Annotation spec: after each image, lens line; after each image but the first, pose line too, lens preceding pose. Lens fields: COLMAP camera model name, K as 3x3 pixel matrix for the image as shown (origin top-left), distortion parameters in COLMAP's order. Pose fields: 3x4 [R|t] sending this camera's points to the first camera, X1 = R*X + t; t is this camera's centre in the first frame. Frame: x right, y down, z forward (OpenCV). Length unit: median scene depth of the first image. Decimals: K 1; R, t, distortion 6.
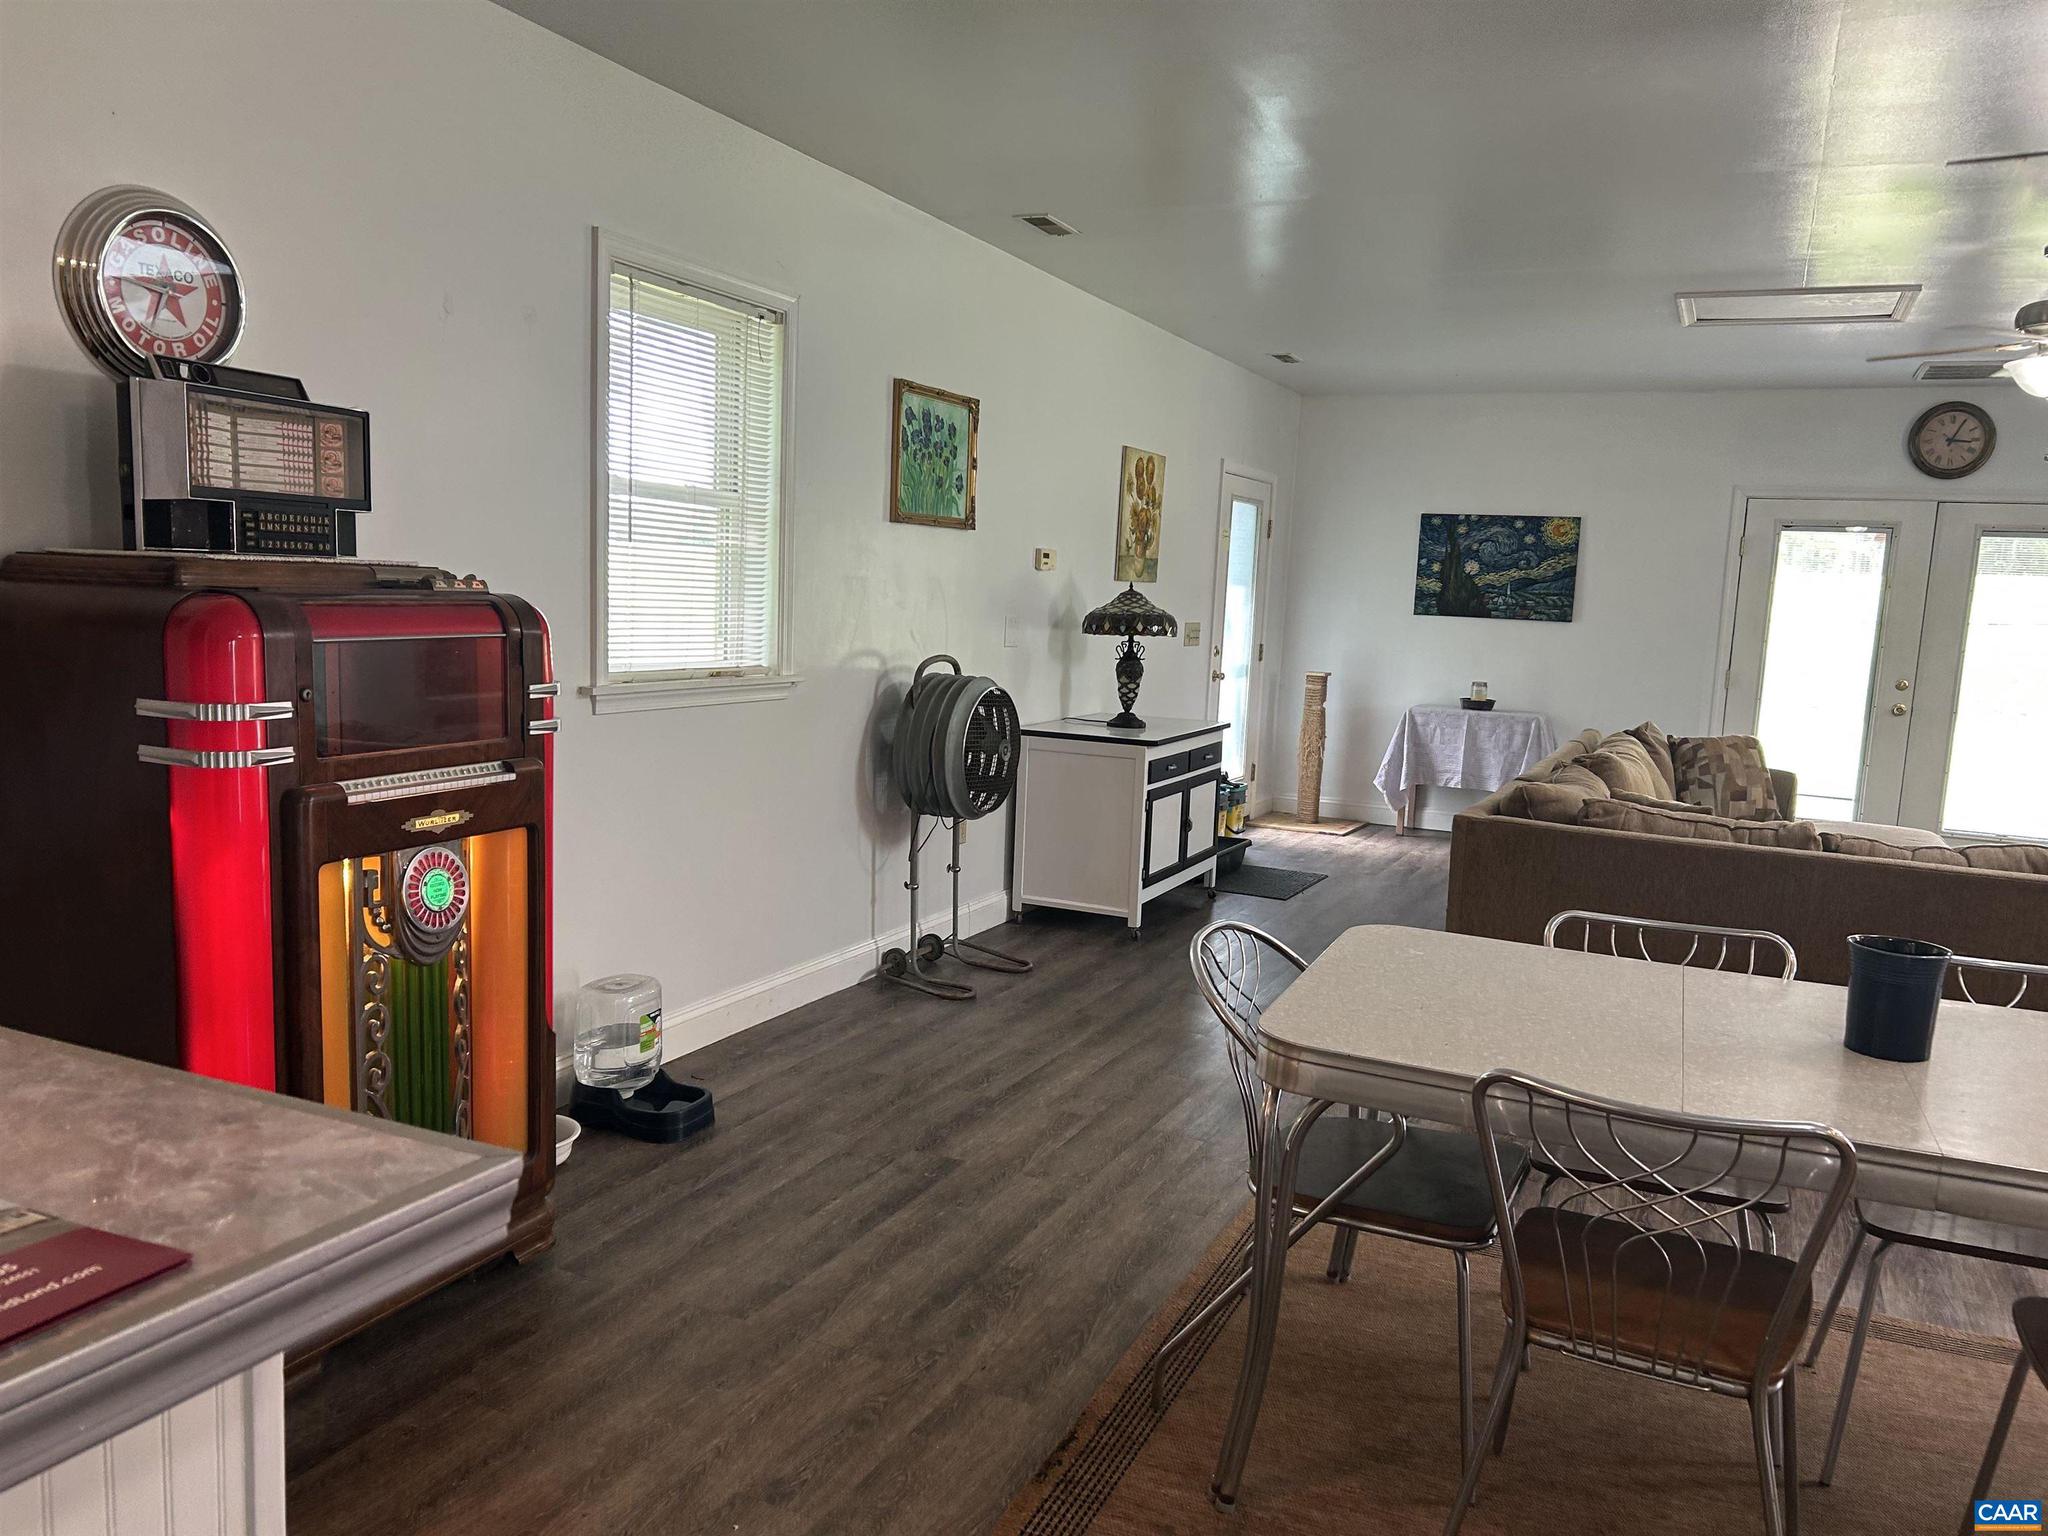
lens RADIAL K [[1533.9, 0, 1034.4], [0, 1533.9, 792.5], [0, 0, 1]] dist [0.067013, -0.072626]
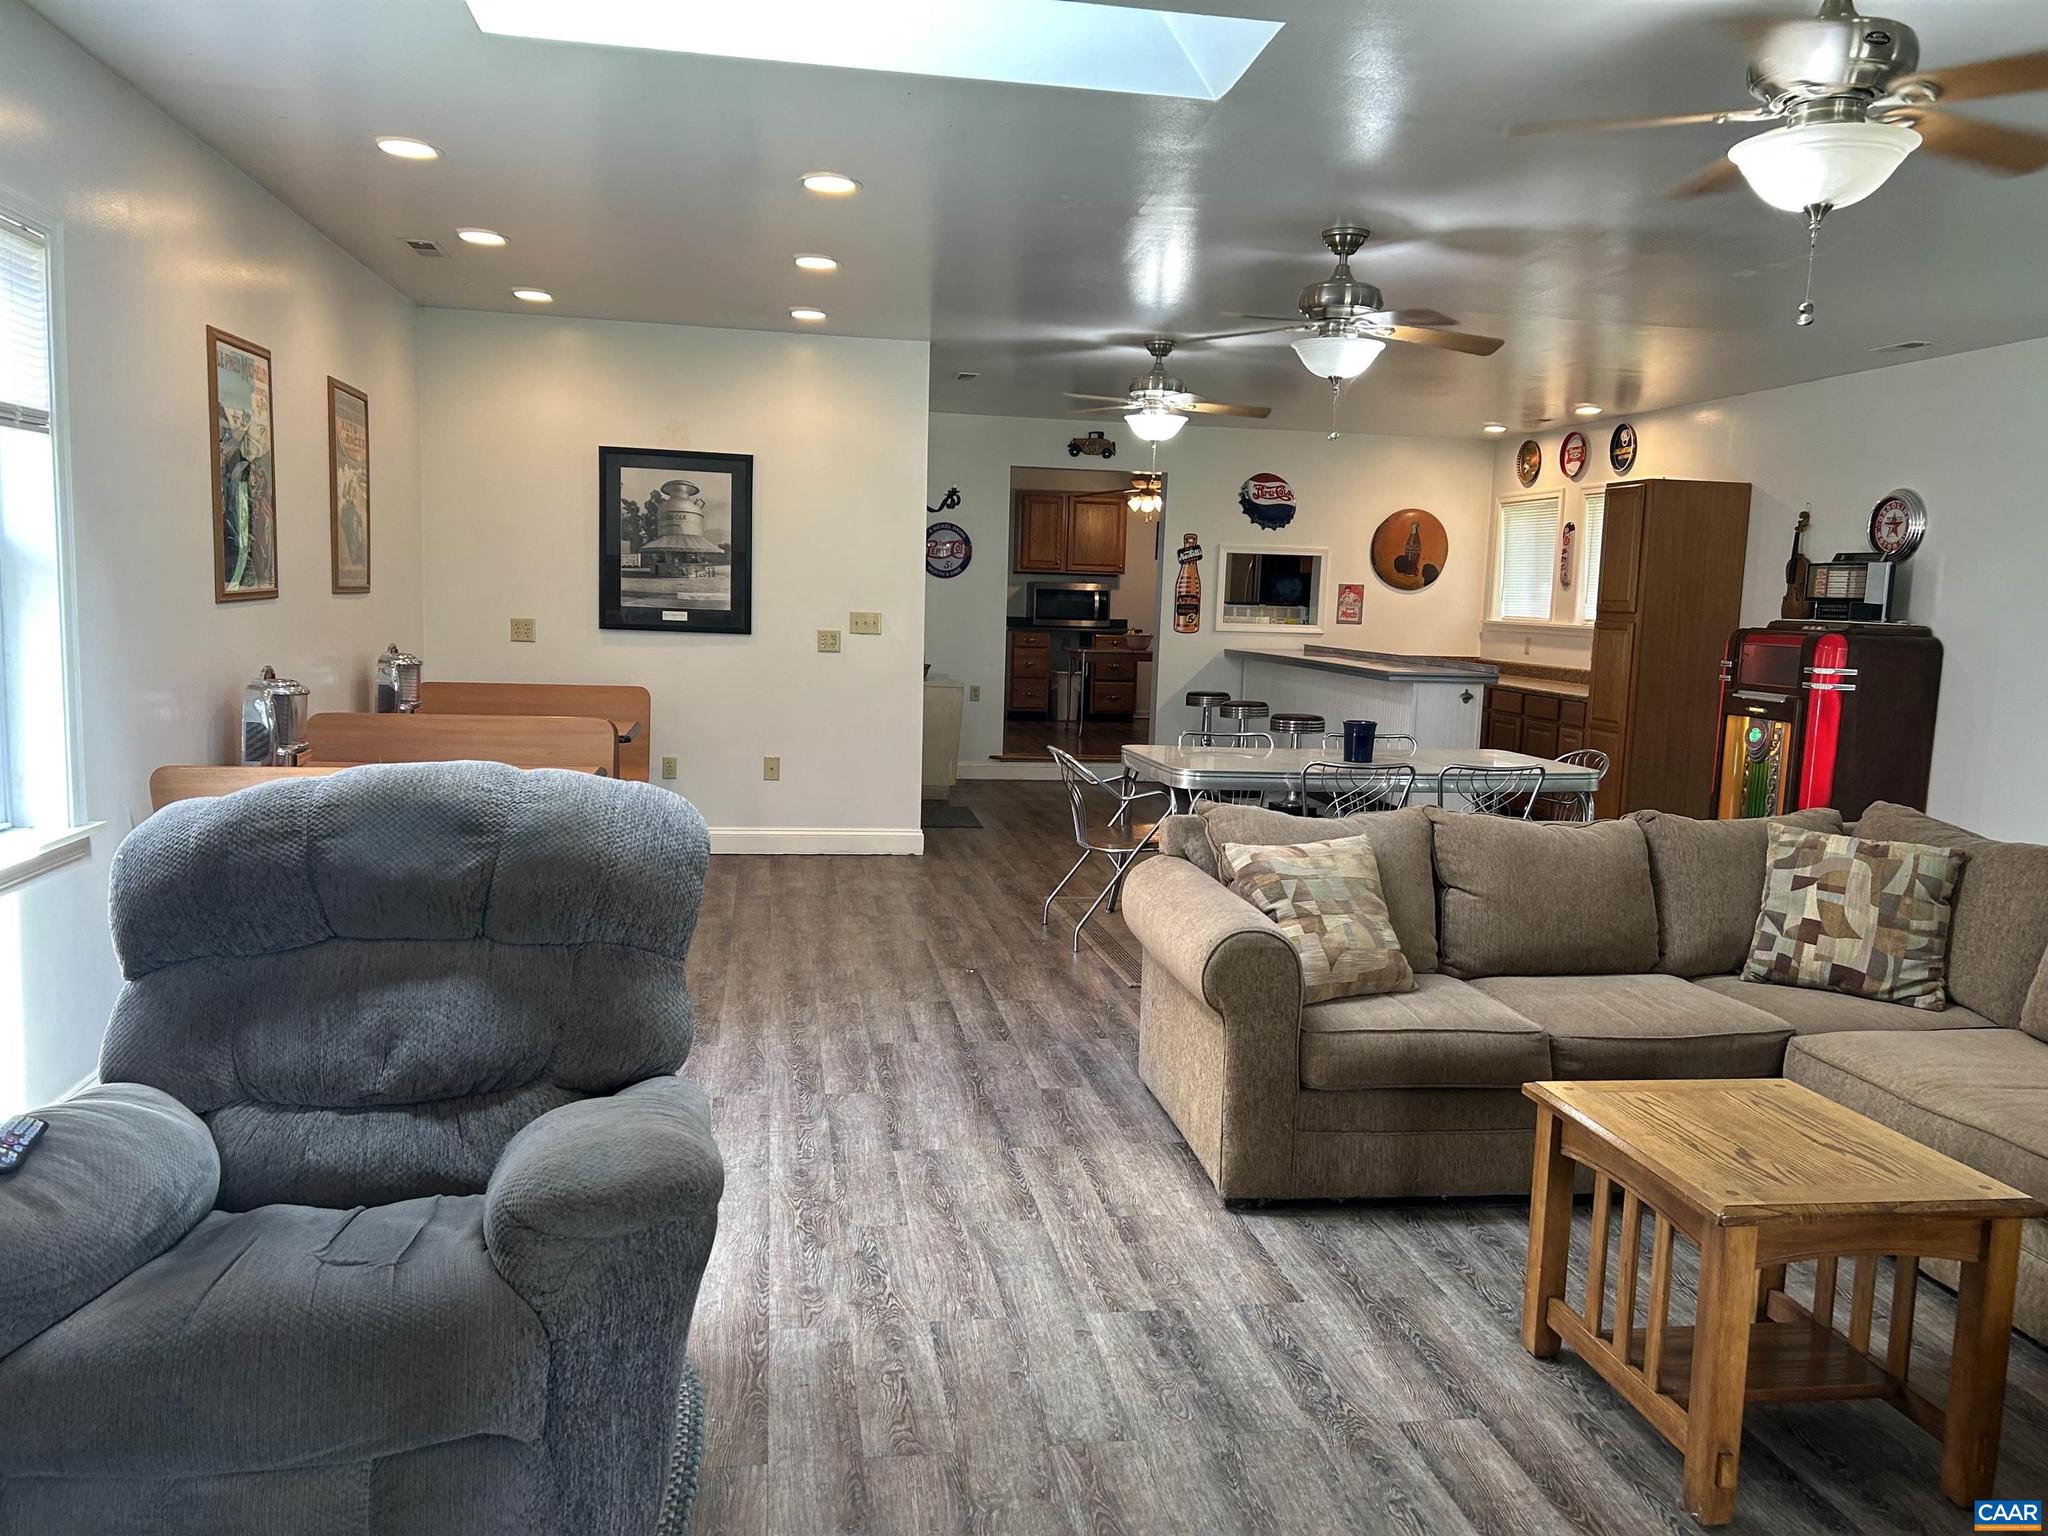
lens RADIAL K [[1533.9, 0, 1021.7], [0, 1533.9, 778.4], [0, 0, 1]] dist [0.067013, -0.072626]
pose [[-0.827820, -0.003505, -0.560982, 1.114732], [-0.145835, 0.966946, 0.209161, -0.124444], [0.541706, 0.254959, -0.800968, 1.249475]]
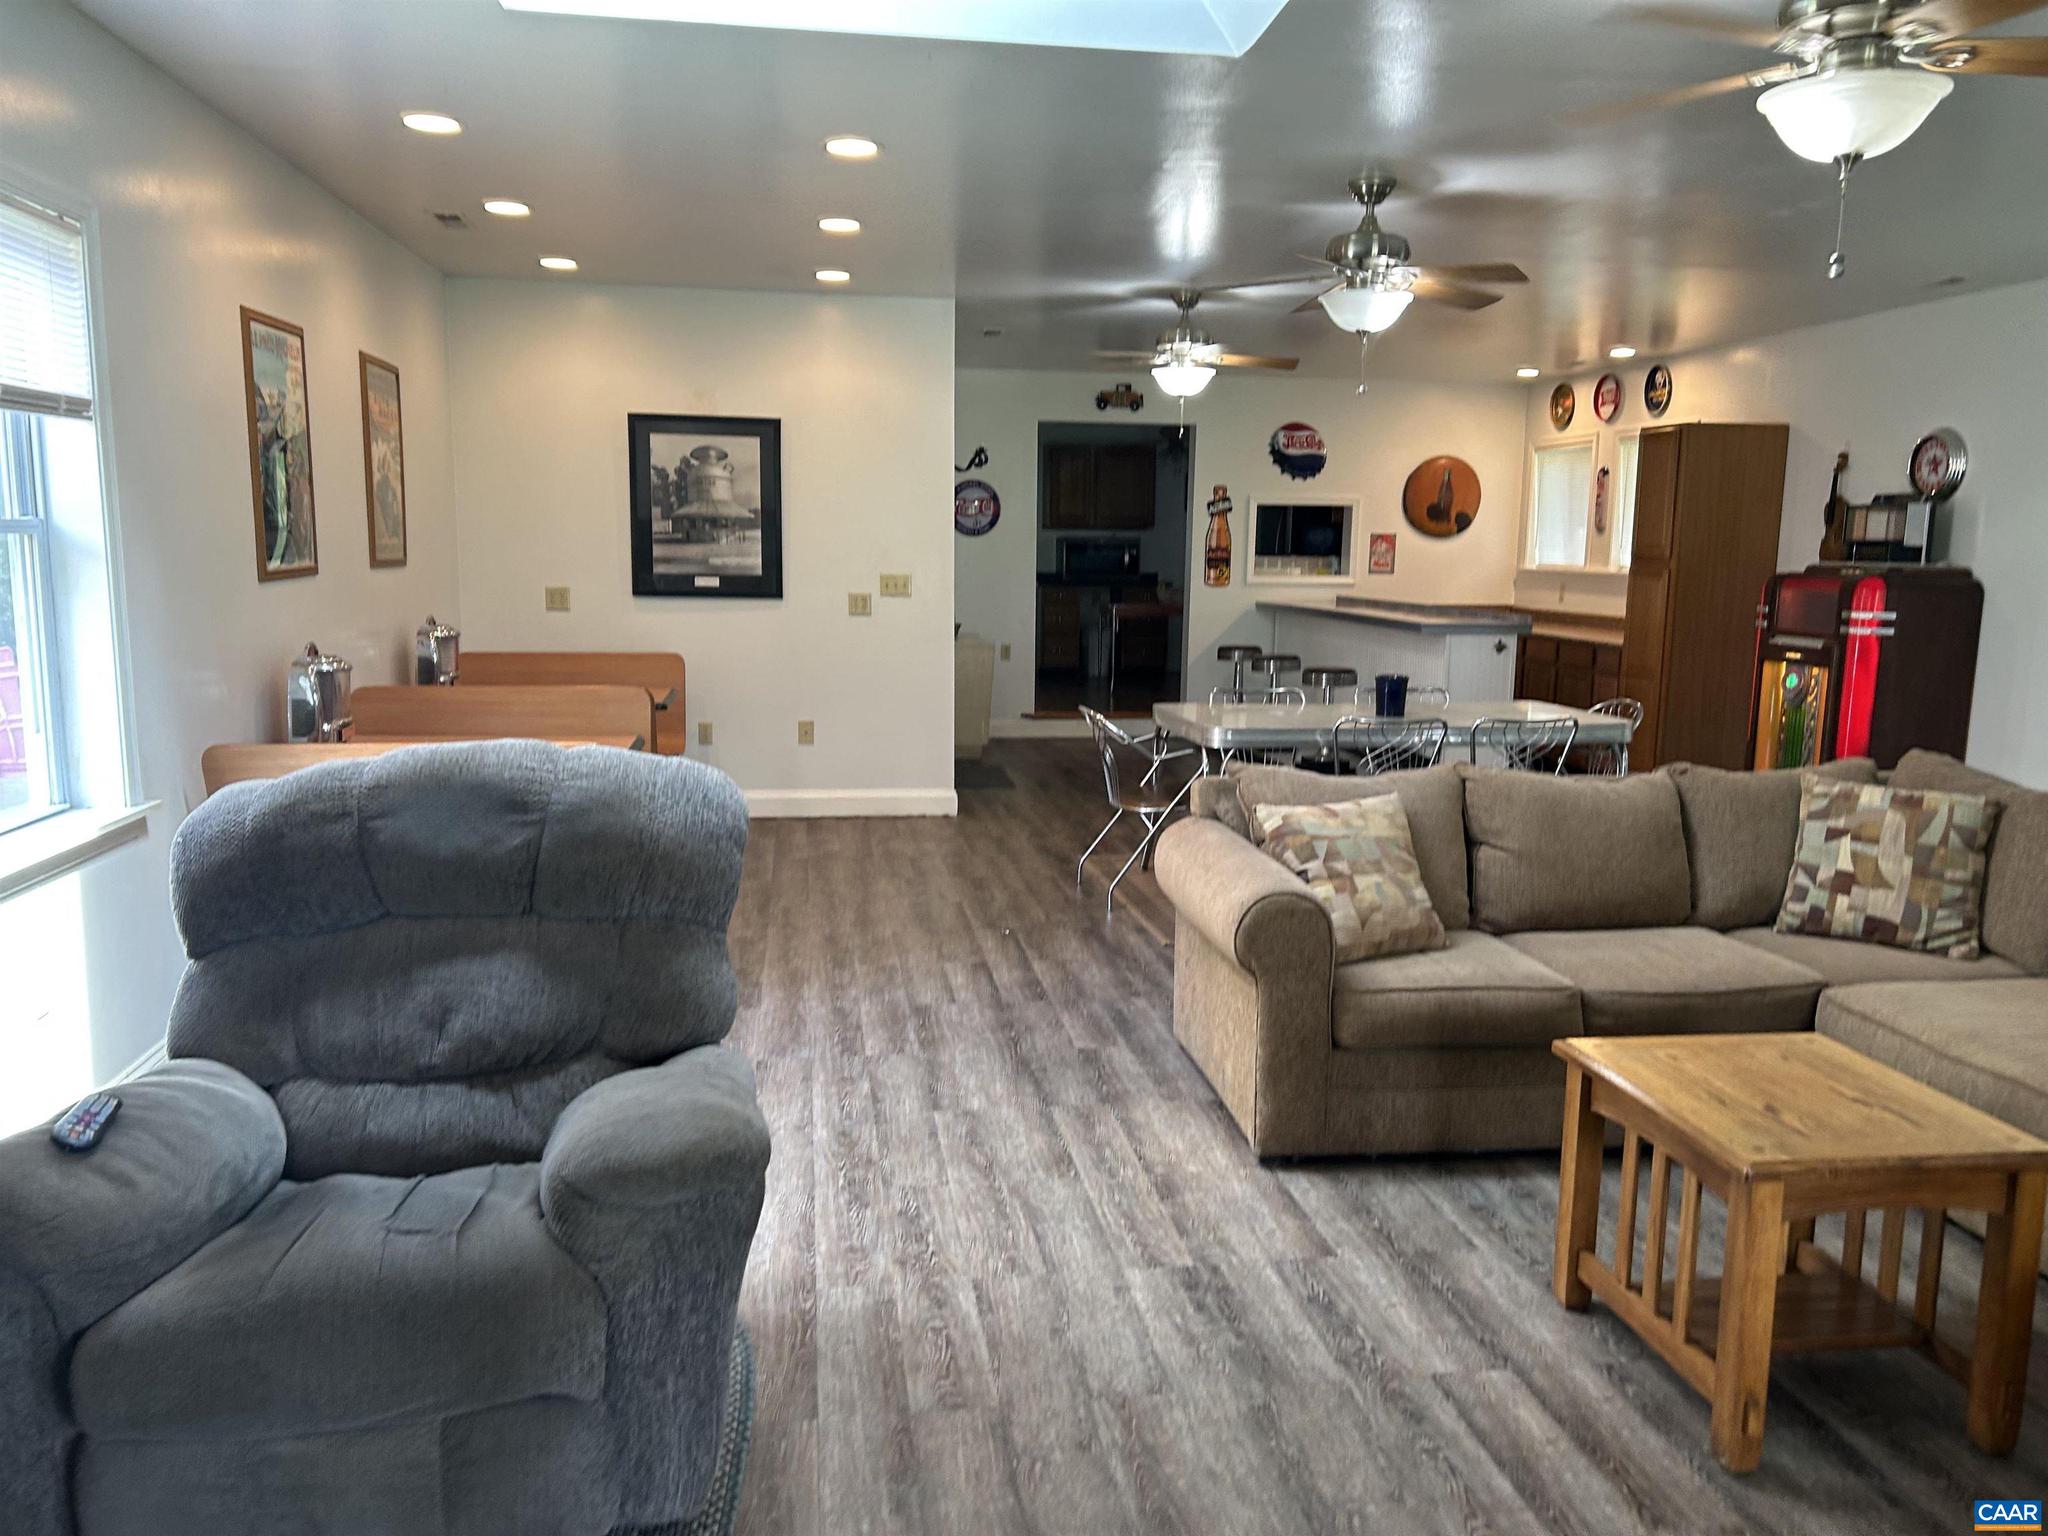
lens RADIAL K [[1533.9, 0, 1022.5], [0, 1533.9, 778.1], [0, 0, 1]] dist [0.067013, -0.072626]
pose [[-0.839315, 0.027168, -0.542967, 1.118255], [-0.125274, 0.962207, 0.241793, -0.131860], [0.529016, 0.270960, -0.804191, 1.254101]]
